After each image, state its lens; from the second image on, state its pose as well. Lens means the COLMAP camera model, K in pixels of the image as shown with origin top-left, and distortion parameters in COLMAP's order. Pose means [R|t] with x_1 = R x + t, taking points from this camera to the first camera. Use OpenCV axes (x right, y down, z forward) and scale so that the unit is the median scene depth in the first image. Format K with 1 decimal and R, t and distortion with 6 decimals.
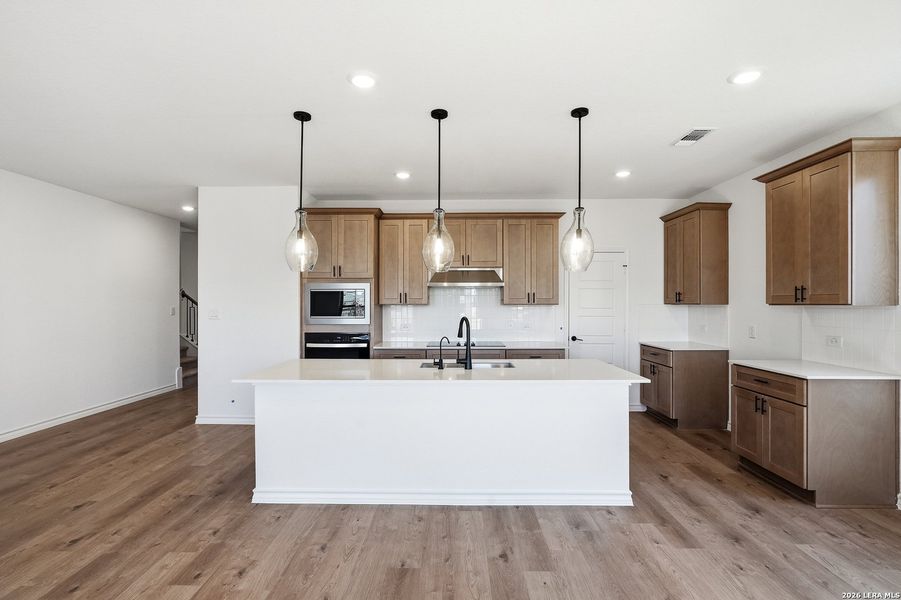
lens RADIAL K [[411.4, 0, 450.7], [0, 411.4, 302.7], [0, 0, 1]] dist [-0.006447, 0.001139]
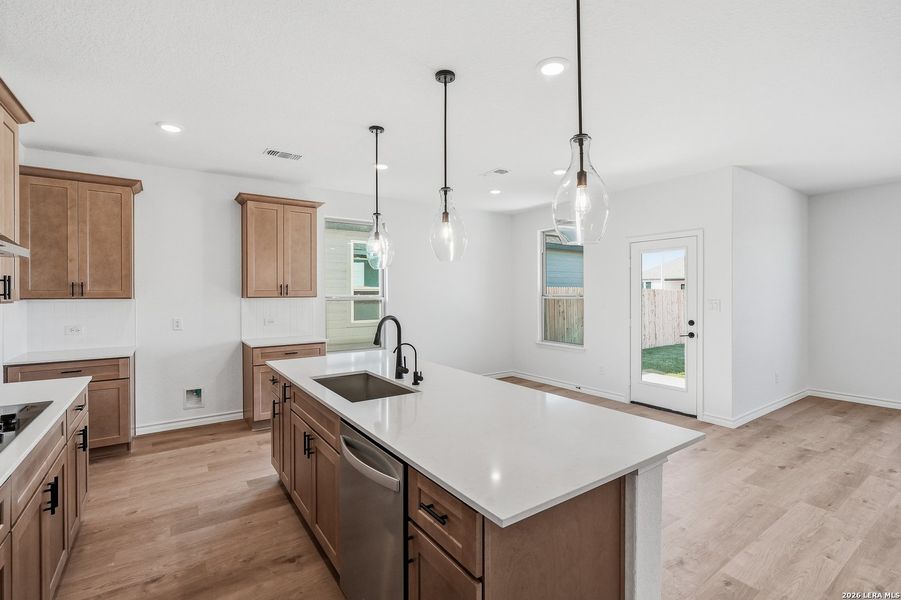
lens RADIAL K [[411.4, 0, 445.8], [0, 411.4, 296.4], [0, 0, 1]] dist [0.000080, 0.000659]
pose [[-0.577319, -0.004816, 0.816504, -0.637798], [0.001882, 0.999972, 0.007229, -0.007209], [-0.816516, 0.005710, -0.577294, 1.308157]]
